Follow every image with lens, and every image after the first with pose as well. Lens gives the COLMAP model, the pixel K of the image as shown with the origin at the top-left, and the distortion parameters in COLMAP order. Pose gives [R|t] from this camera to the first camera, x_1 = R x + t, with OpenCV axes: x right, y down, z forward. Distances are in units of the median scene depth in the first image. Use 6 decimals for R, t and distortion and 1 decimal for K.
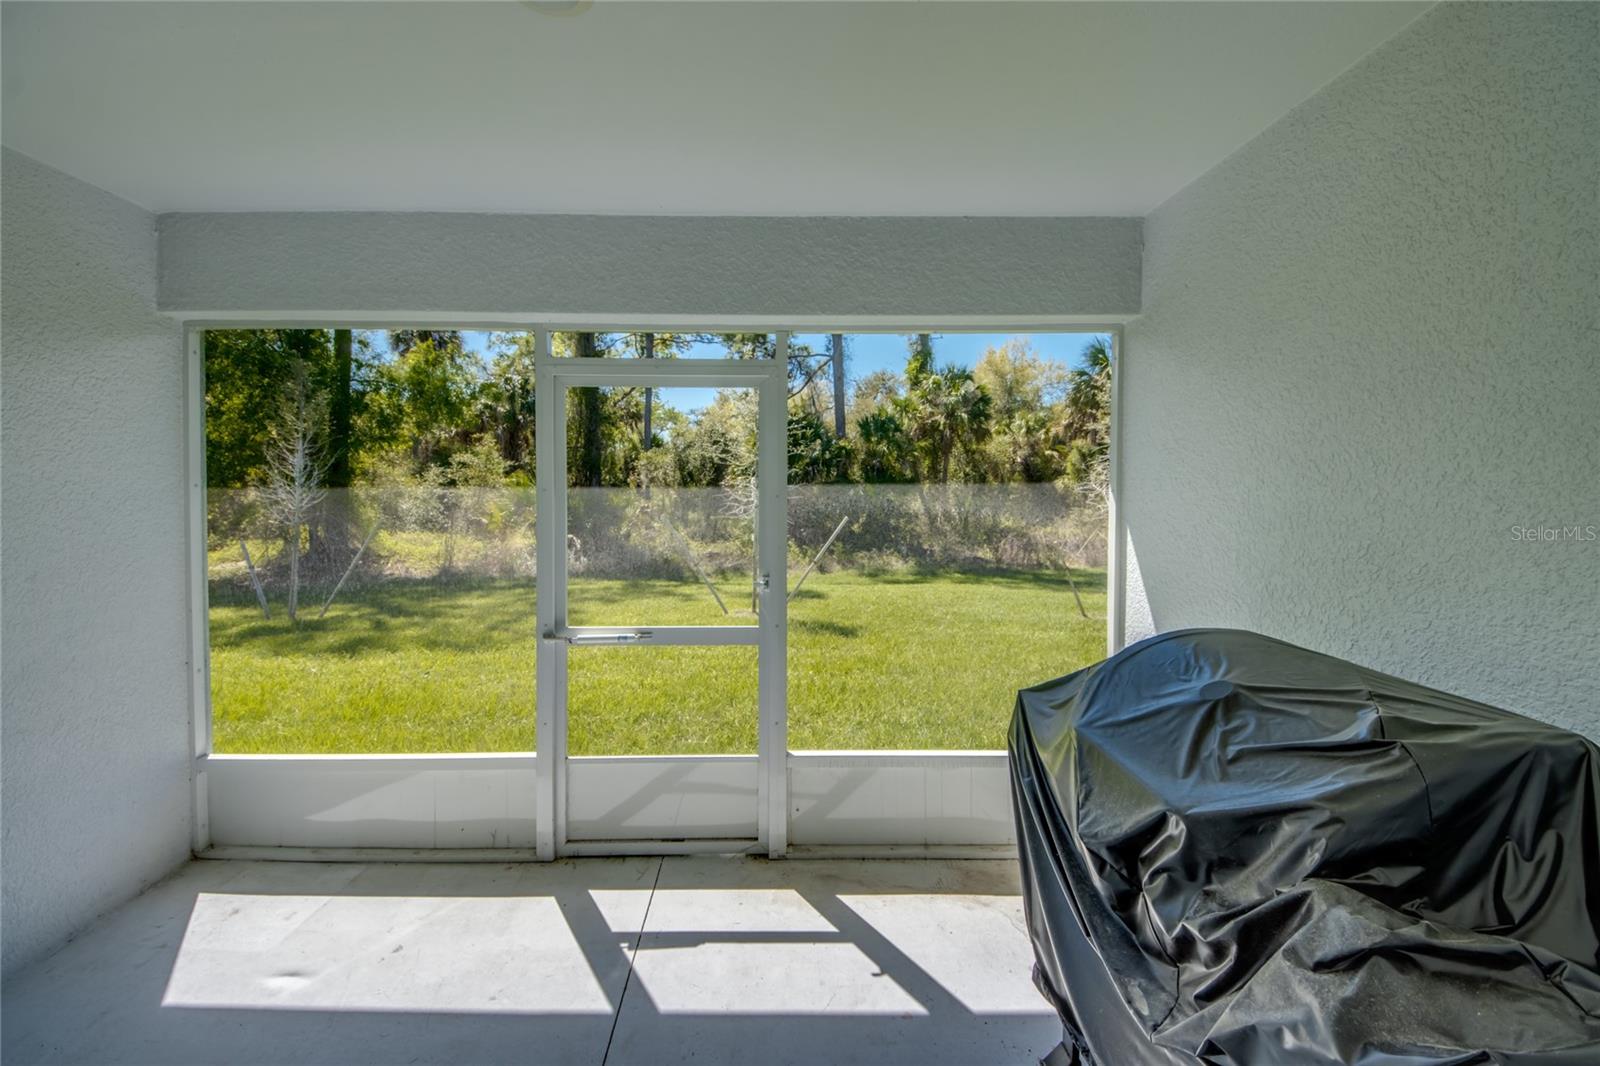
lens RADIAL K [[597.2, 0, 795.9], [0, 597.2, 515.9], [0, 0, 1]] dist [0.015849, -0.013426]
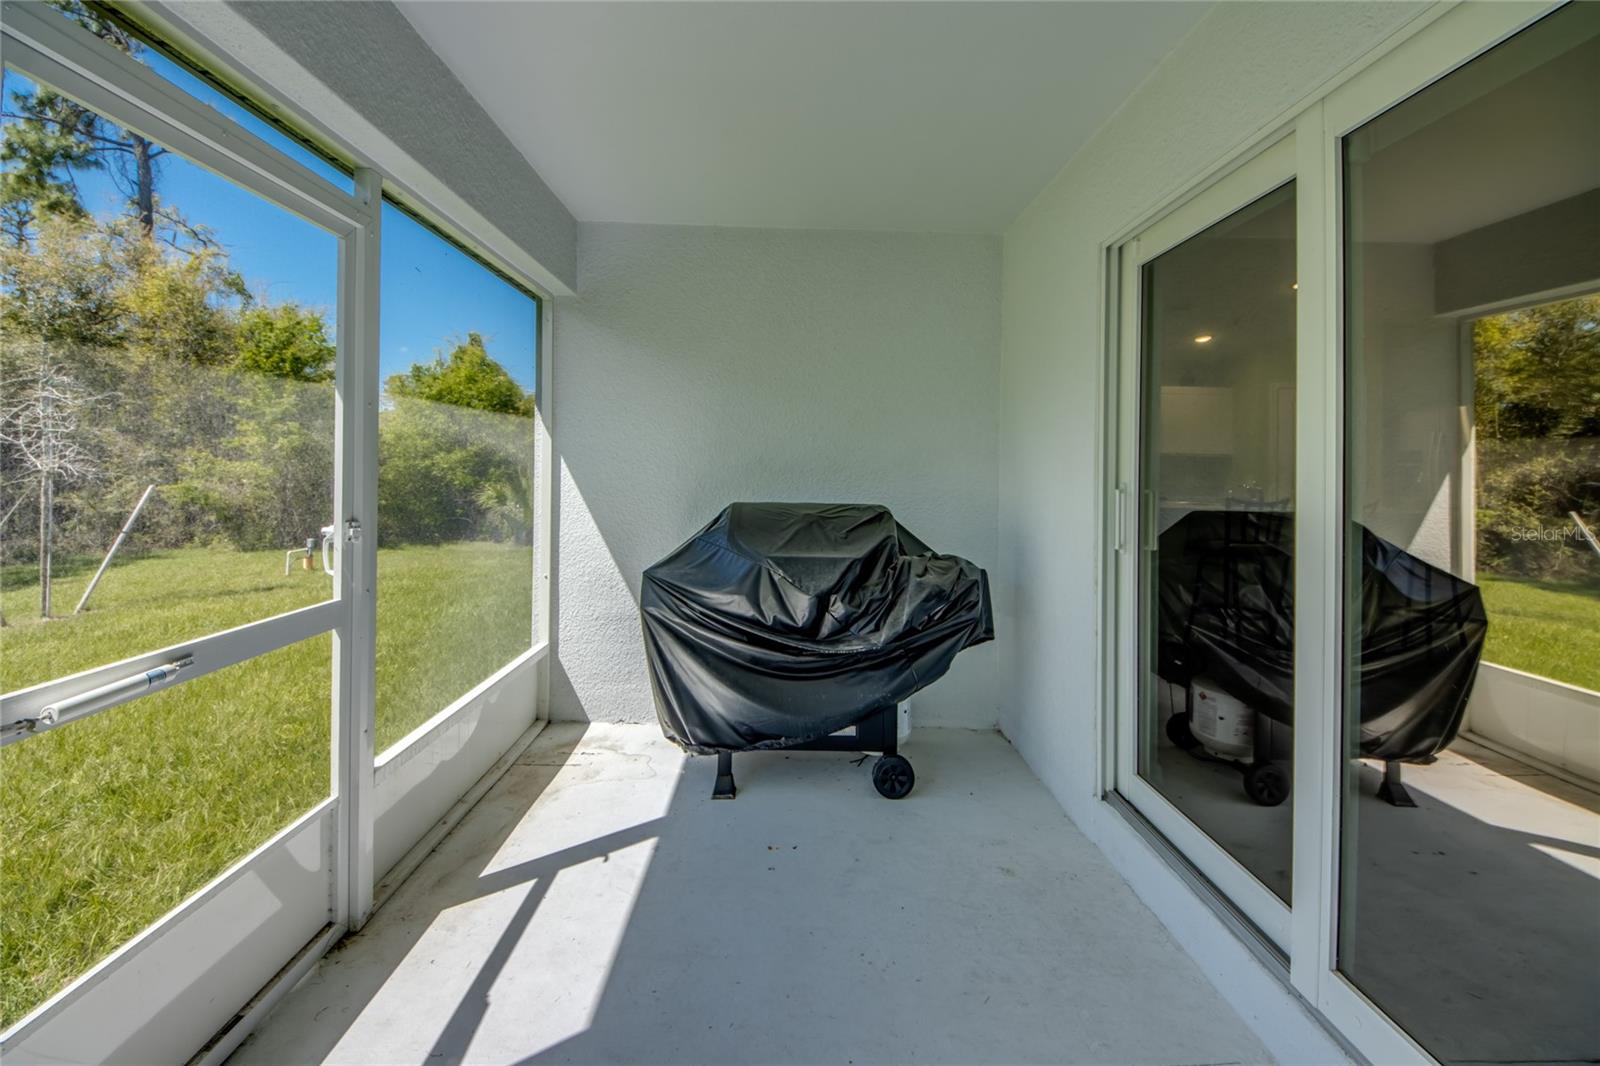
lens RADIAL K [[623.1, 0, 758.1], [0, 623.1, 482.4], [0, 0, 1]] dist [0.001164, -0.007483]
pose [[0.056039, -0.022515, 0.998175, -0.796821], [0.020010, 0.999570, 0.021424, 0.056268], [-0.998228, 0.018773, 0.056465, 0.544828]]
